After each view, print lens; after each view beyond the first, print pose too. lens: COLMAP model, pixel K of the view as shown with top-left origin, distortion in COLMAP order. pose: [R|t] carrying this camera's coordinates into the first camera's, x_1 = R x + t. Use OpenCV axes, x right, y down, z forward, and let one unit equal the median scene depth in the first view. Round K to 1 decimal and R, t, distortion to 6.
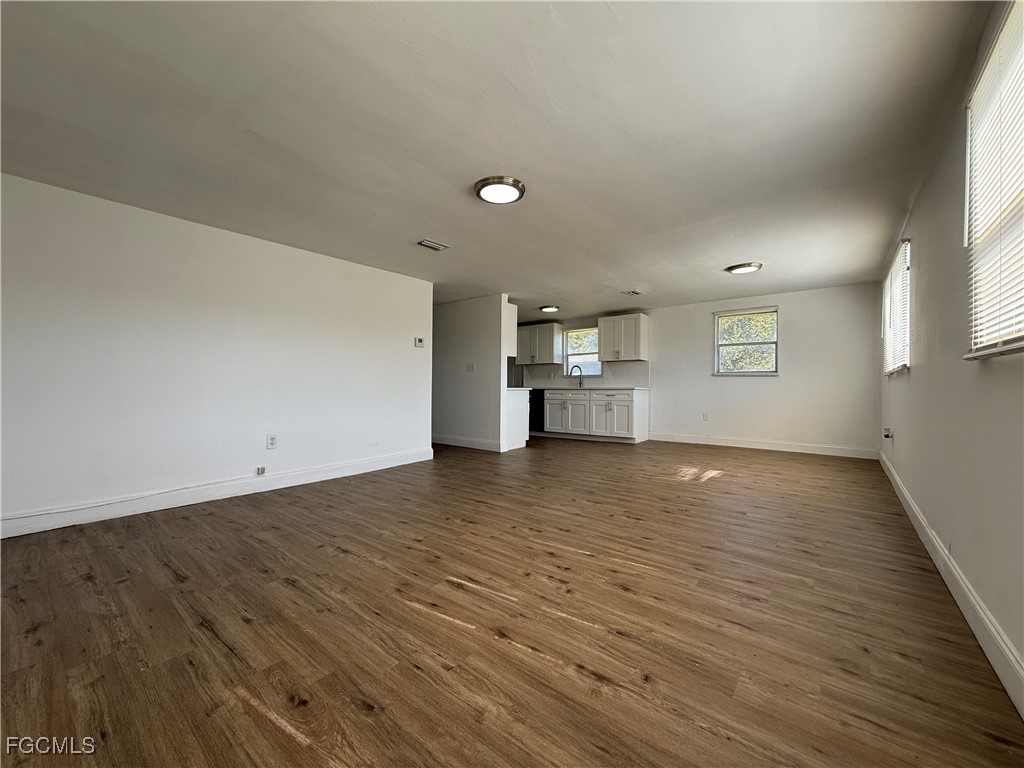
lens RADIAL K [[407.9, 0, 506.3], [0, 407.9, 383.5], [0, 0, 1]] dist [-0.002293, 0.000842]
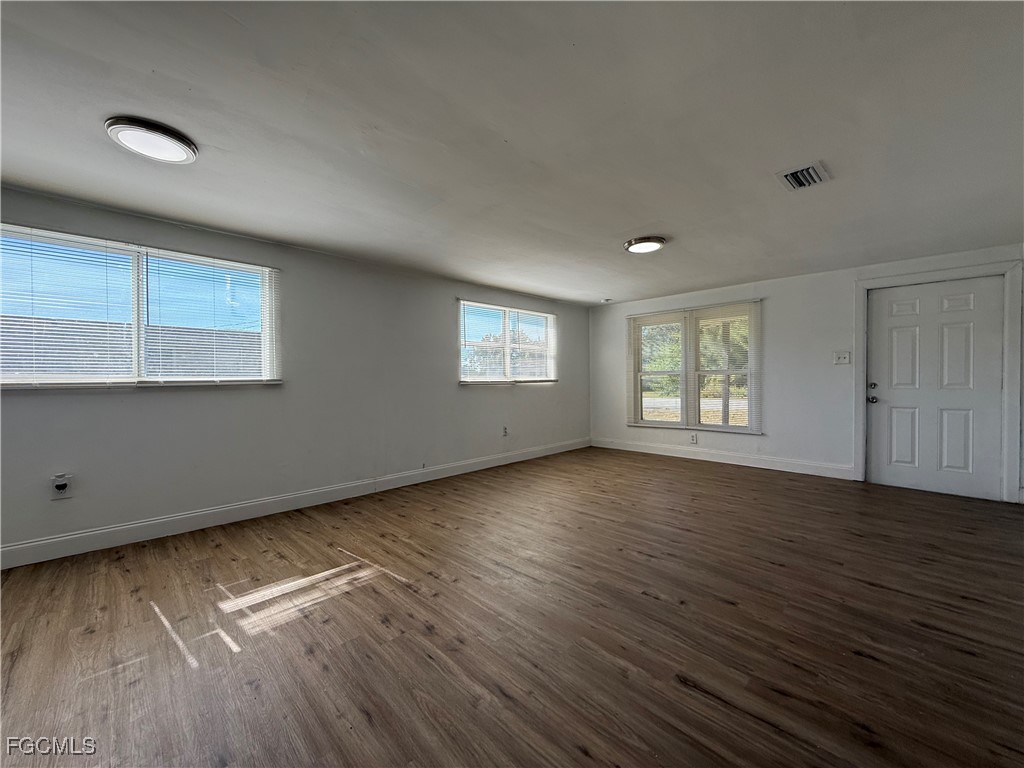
lens RADIAL K [[407.9, 0, 513.2], [0, 407.9, 384.4], [0, 0, 1]] dist [-0.002293, 0.000842]
pose [[-0.995466, 0.002664, 0.095077, 0.210939], [0.002969, 0.999991, 0.003068, -0.030016], [-0.095068, 0.003336, -0.995465, 1.776078]]
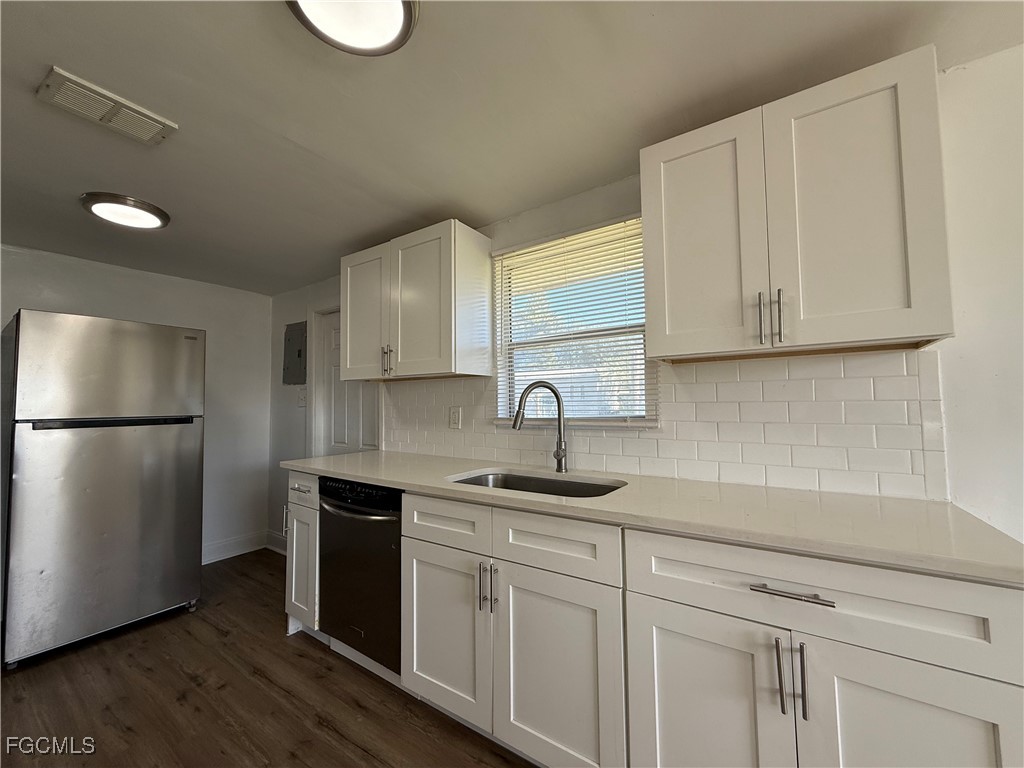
lens RADIAL K [[407.9, 0, 513.0], [0, 407.9, 382.8], [0, 0, 1]] dist [-0.002293, 0.000842]
pose [[0.995043, -0.011502, 0.098774, 0.135889], [0.016042, 0.998845, -0.045293, -0.033637], [-0.098139, 0.046653, 0.994079, 0.789287]]
